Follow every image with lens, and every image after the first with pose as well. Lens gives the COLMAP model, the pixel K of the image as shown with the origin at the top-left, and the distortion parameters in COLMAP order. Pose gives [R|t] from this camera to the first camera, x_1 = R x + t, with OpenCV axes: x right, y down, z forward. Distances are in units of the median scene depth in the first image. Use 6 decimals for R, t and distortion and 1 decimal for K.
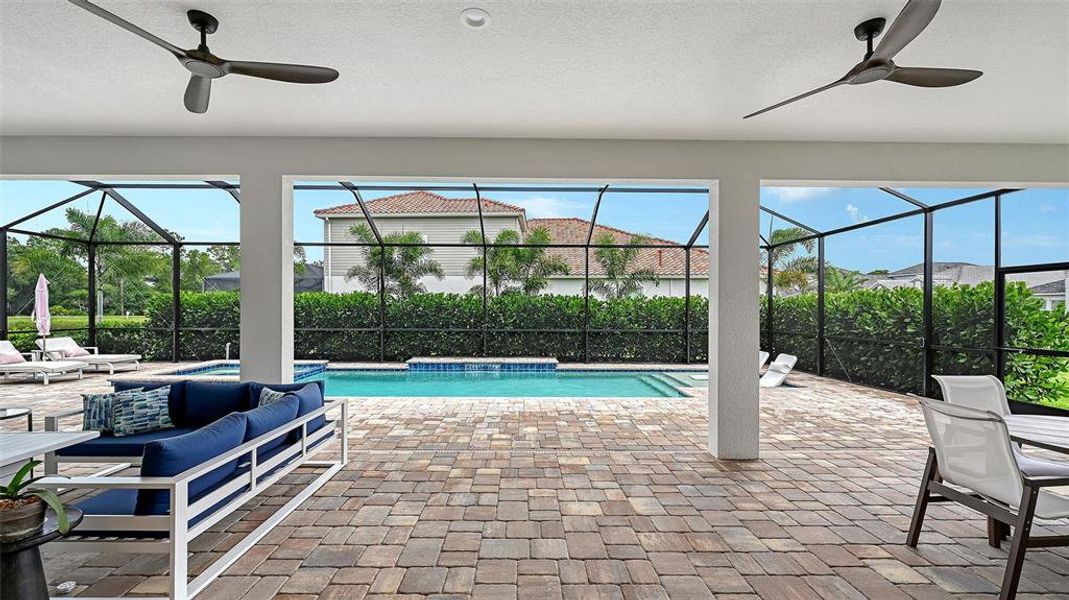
lens RADIAL K [[425.2, 0, 536.9], [0, 425.2, 307.7], [0, 0, 1]] dist [0.004073, 0.000682]
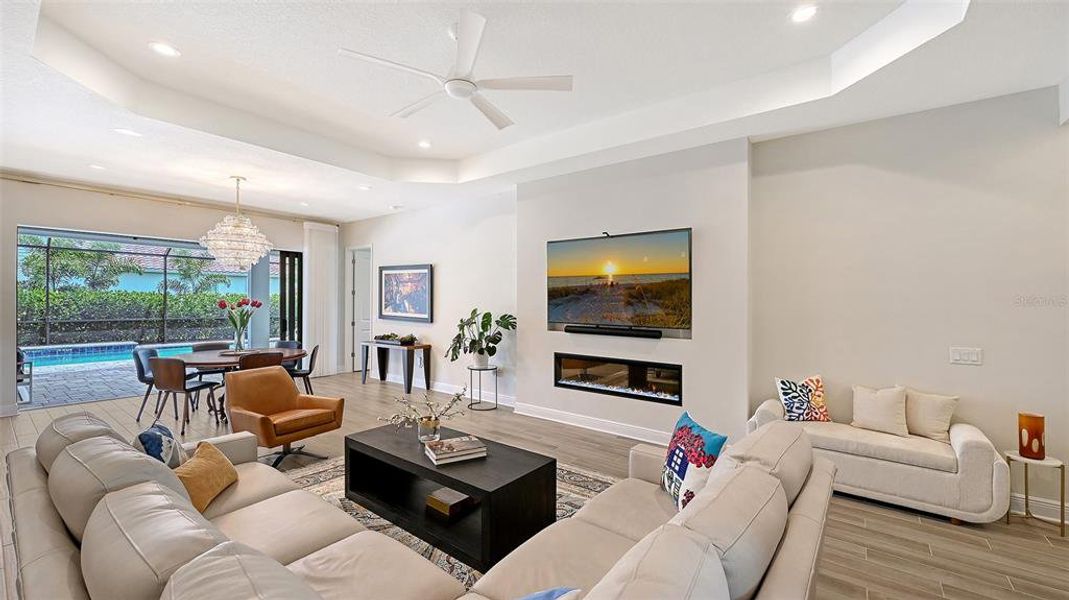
lens RADIAL K [[425.2, 0, 538.1], [0, 425.2, 299.0], [0, 0, 1]] dist [0.004073, 0.000682]
pose [[0.634806, 0.004803, 0.772657, -0.160956], [-0.004746, 0.999986, -0.002317, -0.011177], [-0.772657, -0.002196, 0.634820, -0.694969]]
